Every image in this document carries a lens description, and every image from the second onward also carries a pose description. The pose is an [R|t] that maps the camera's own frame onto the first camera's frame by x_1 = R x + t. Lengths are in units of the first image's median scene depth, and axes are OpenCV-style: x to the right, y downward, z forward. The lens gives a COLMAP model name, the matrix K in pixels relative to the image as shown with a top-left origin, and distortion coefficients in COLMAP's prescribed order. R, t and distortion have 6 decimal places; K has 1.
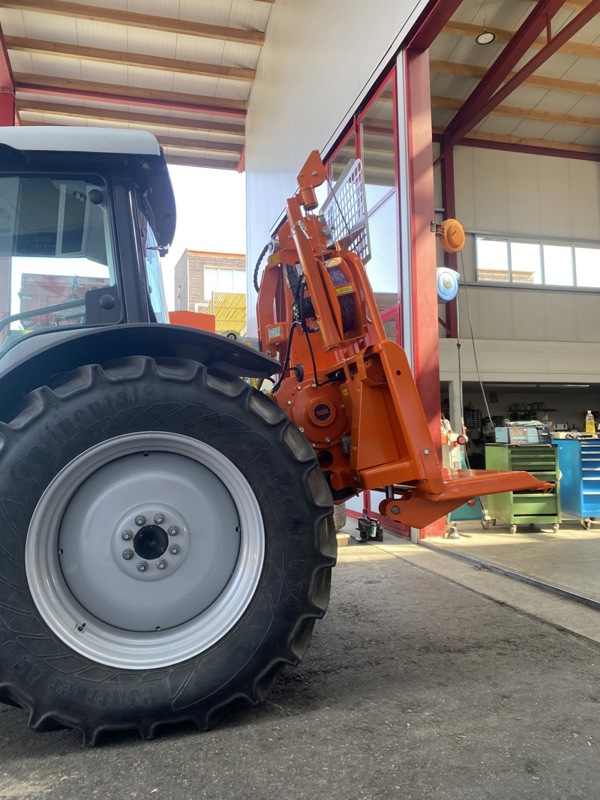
lens RADIAL K [[609.9, 0, 294.9], [0, 609.9, 400.4], [0, 0, 1]] dist [0.005228, -0.010999]
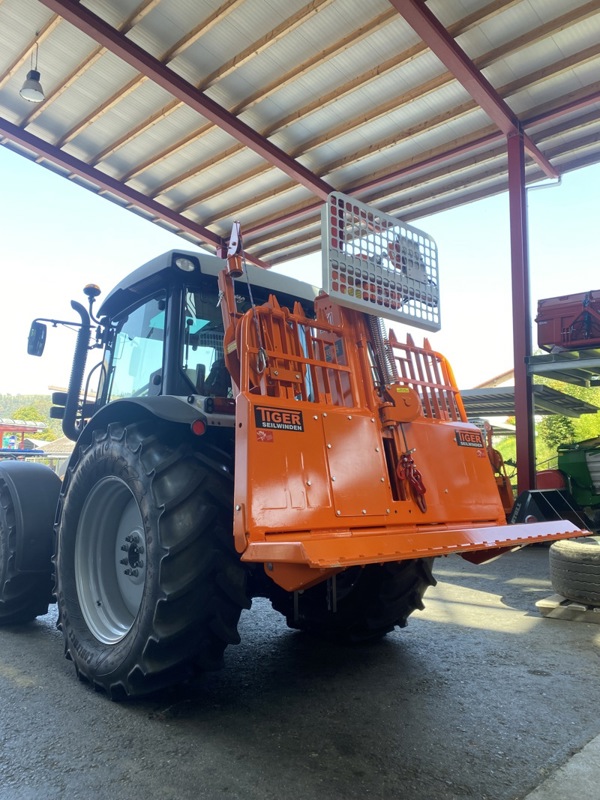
lens RADIAL K [[609.9, 0, 294.9], [0, 609.9, 400.4], [0, 0, 1]] dist [0.005228, -0.010999]
pose [[0.504135, -0.061327, -0.861445, 0.987017], [0.041787, 0.998039, -0.046598, -0.032637], [0.862613, -0.012505, 0.505709, 0.525136]]
